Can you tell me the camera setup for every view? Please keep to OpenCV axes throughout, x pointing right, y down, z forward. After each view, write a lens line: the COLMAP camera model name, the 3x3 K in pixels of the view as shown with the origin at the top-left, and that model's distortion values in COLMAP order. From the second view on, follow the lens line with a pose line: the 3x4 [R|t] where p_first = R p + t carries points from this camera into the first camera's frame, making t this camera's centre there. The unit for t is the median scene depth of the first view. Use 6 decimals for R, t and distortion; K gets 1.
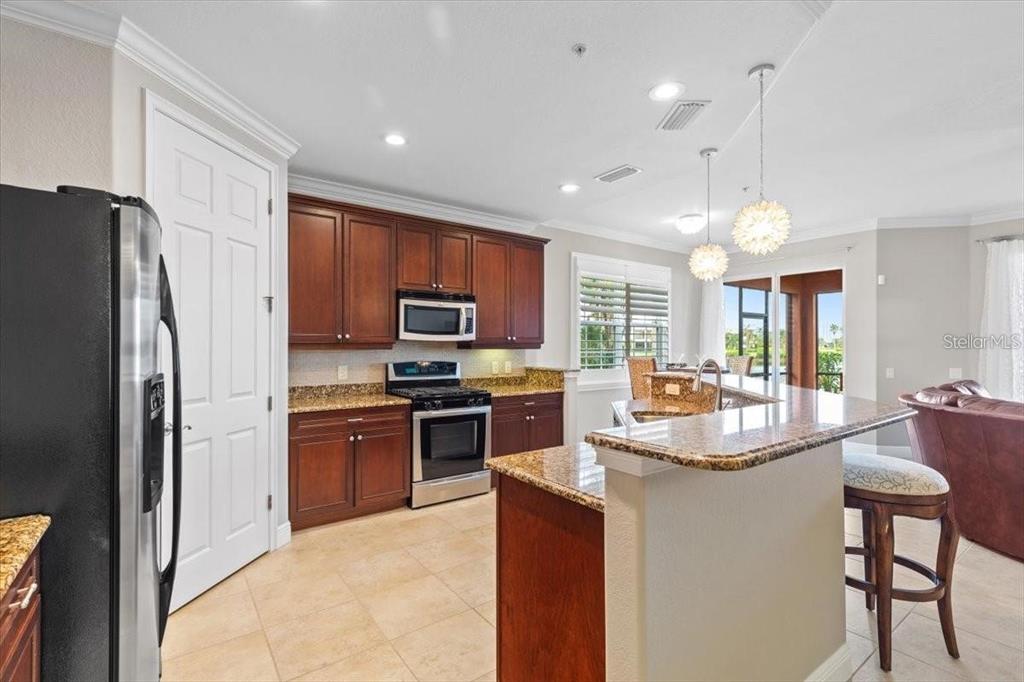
lens RADIAL K [[473.6, 0, 511.8], [0, 473.6, 341.5], [0, 0, 1]] dist [-0.000566, -0.000040]
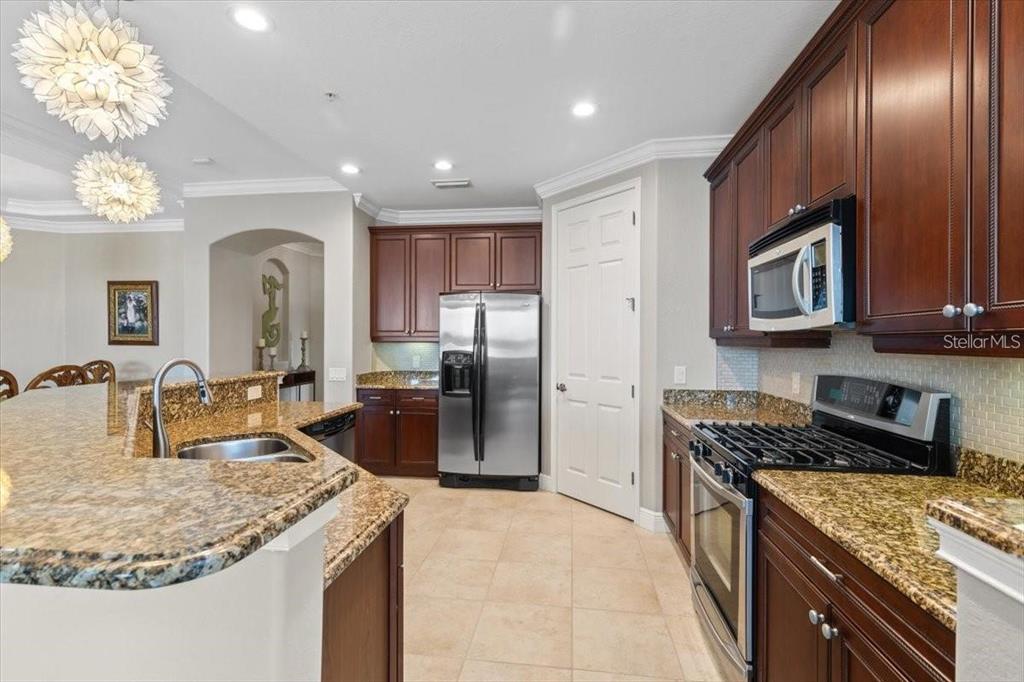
lens RADIAL K [[473.6, 0, 511.8], [0, 473.6, 341.5], [0, 0, 1]] dist [-0.000566, -0.000040]
pose [[-0.691879, 0.000708, -0.722013, 0.366708], [0.002973, 0.999994, -0.001868, 0.009783], [0.722007, -0.003438, -0.691877, 1.142549]]
